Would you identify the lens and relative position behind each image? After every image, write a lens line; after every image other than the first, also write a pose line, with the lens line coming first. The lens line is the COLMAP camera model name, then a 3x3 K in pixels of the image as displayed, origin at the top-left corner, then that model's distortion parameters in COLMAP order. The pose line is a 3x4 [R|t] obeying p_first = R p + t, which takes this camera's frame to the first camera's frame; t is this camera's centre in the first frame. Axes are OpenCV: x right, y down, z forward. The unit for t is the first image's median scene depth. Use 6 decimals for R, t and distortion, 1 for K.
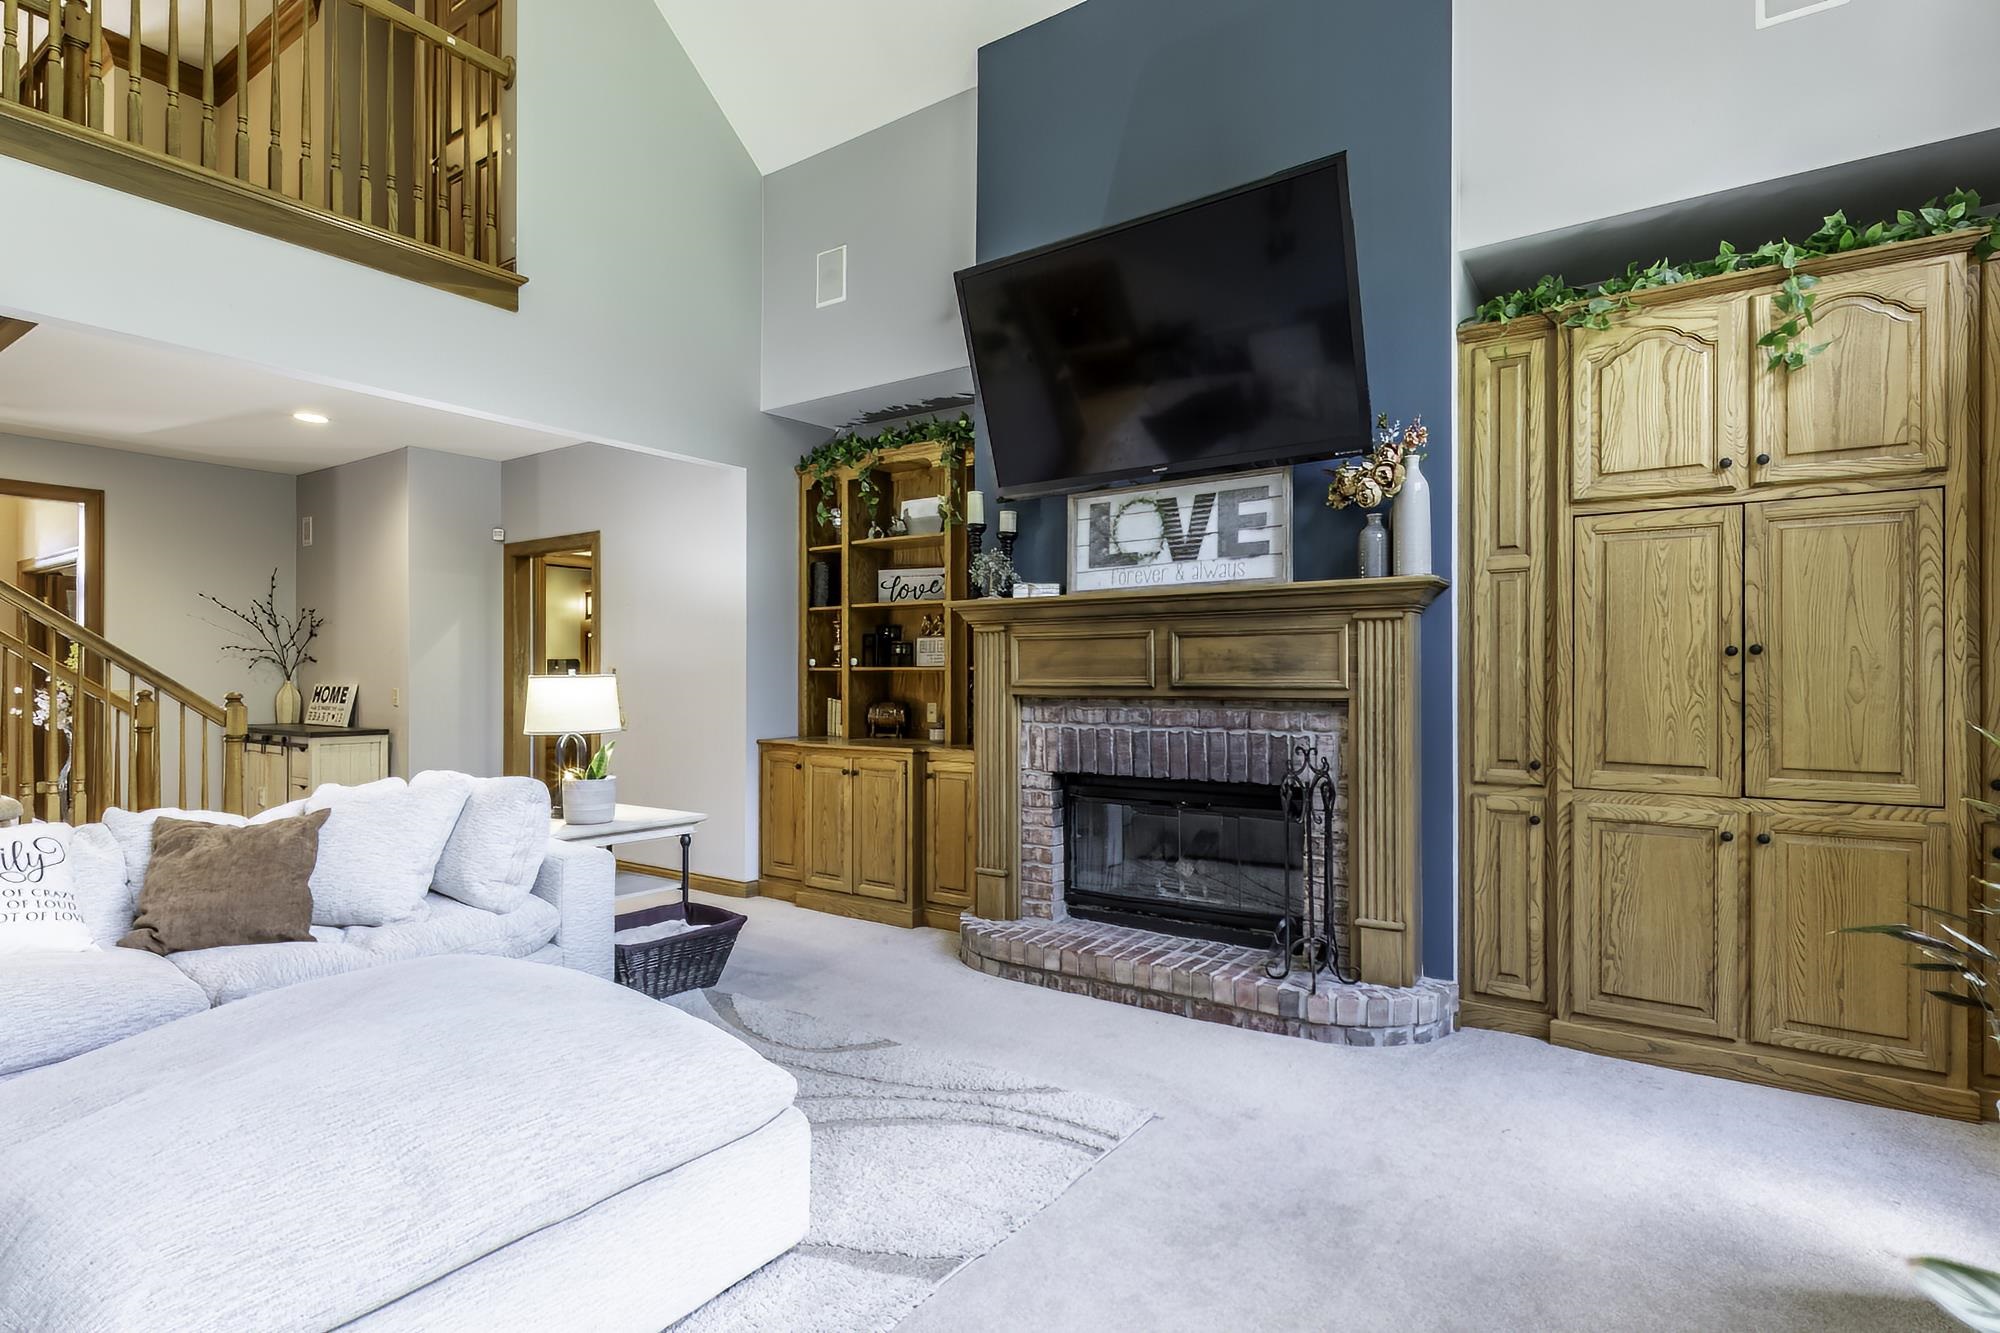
lens RADIAL K [[965.9, 0, 1005.6], [0, 965.9, 663.3], [0, 0, 1]] dist [-0.002088, 0.001953]
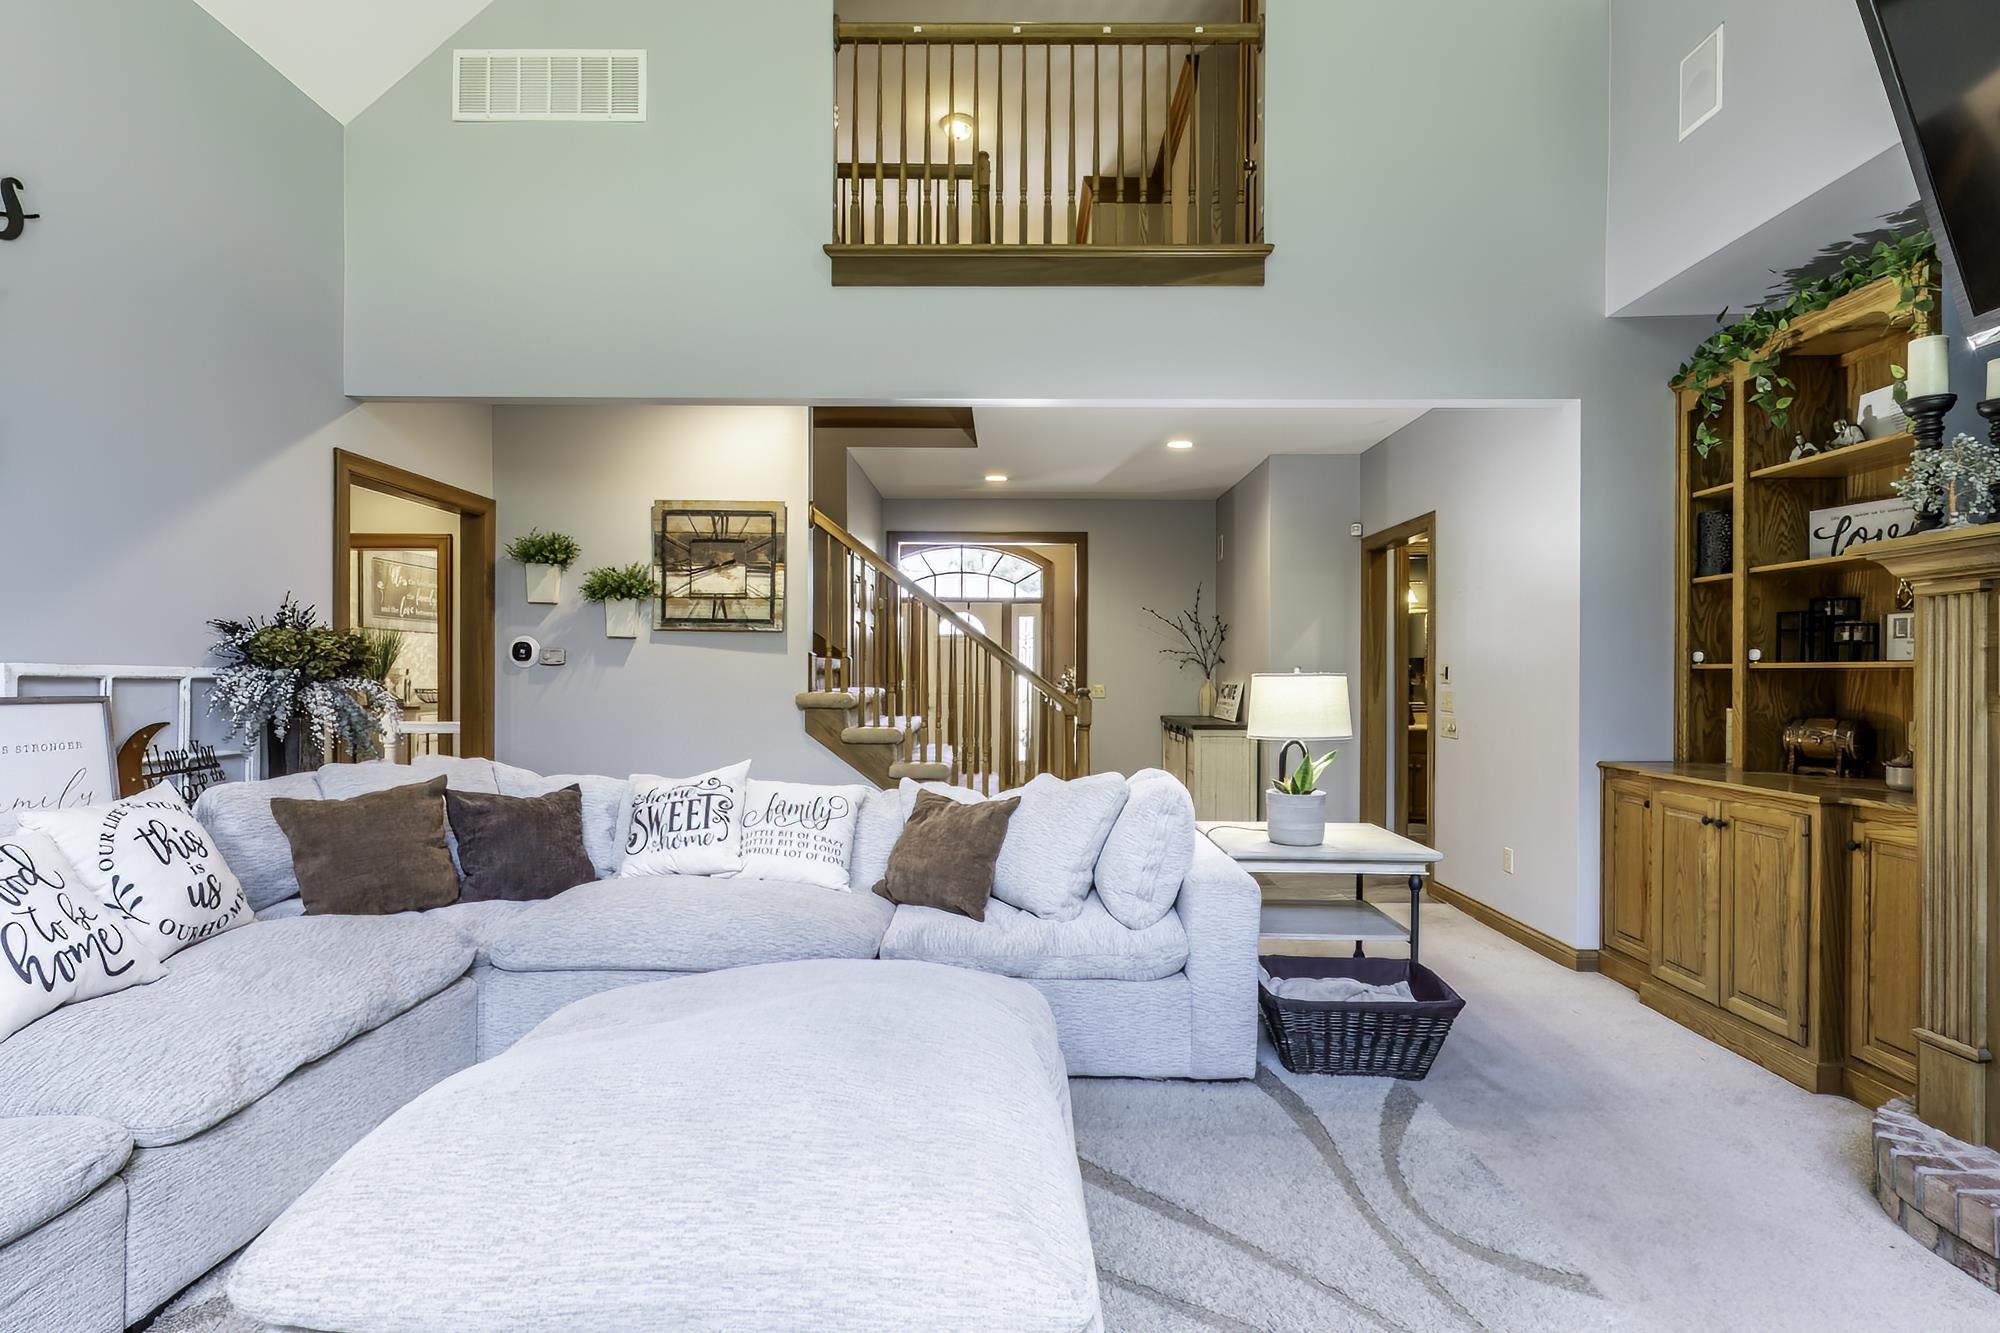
lens RADIAL K [[965.9, 0, 1010.9], [0, 965.9, 673.1], [0, 0, 1]] dist [-0.002088, 0.001953]
pose [[0.569021, 0.000959, -0.822322, 0.128574], [0.006629, 0.999961, 0.005753, 0.004913], [0.822296, -0.008725, 0.568993, 0.275593]]
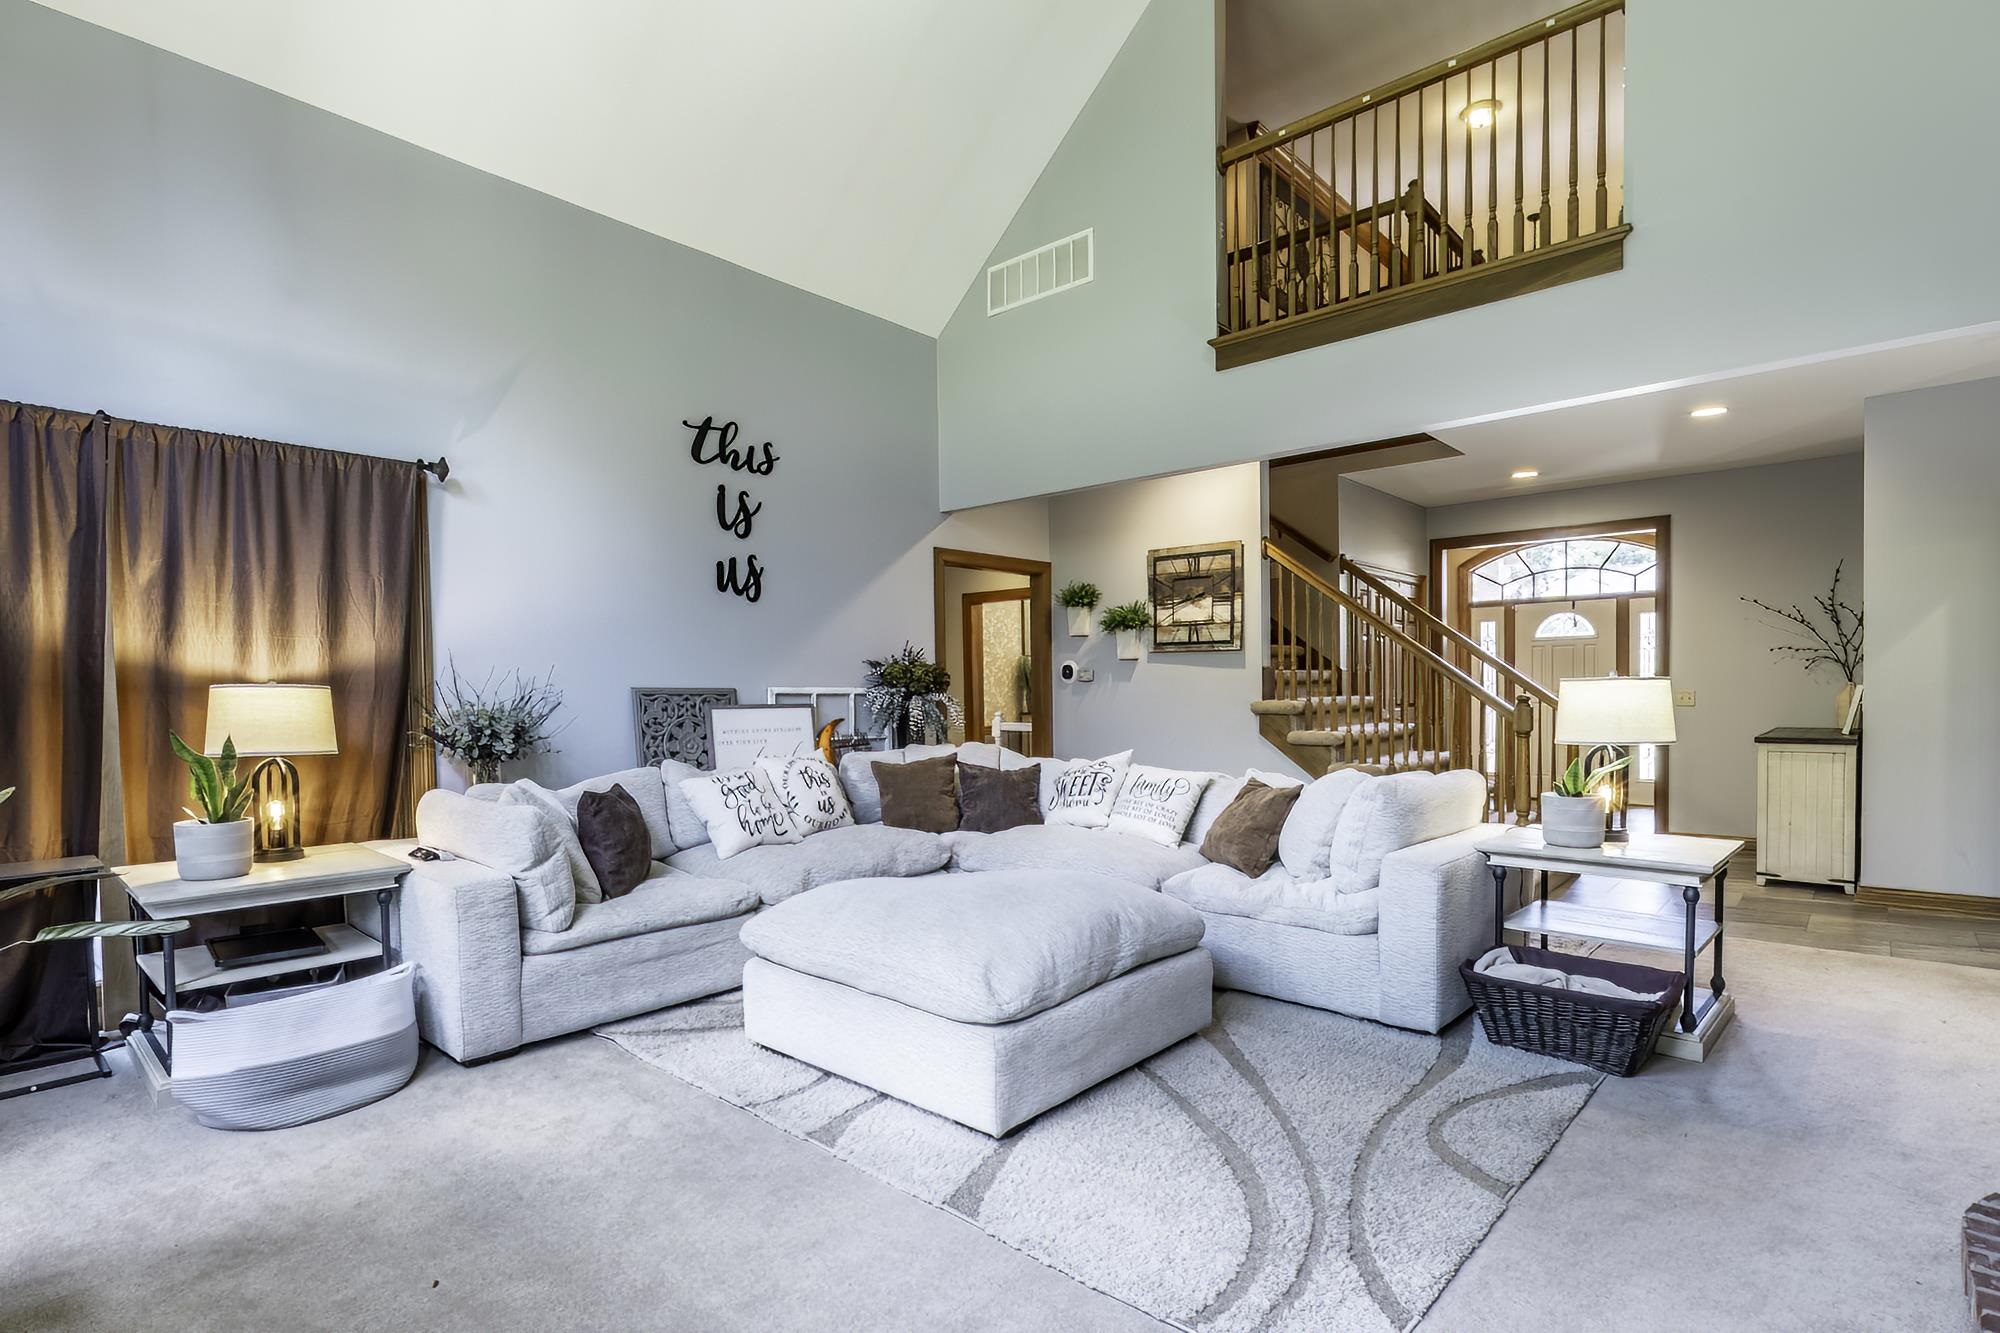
lens RADIAL K [[965.9, 0, 977.7], [0, 965.9, 719.3], [0, 0, 1]] dist [-0.002088, 0.001953]
pose [[-0.122712, 0.033640, -0.991872, 0.477868], [0.025367, 0.999205, 0.030750, 0.007601], [0.992118, -0.021387, -0.123467, 0.532354]]
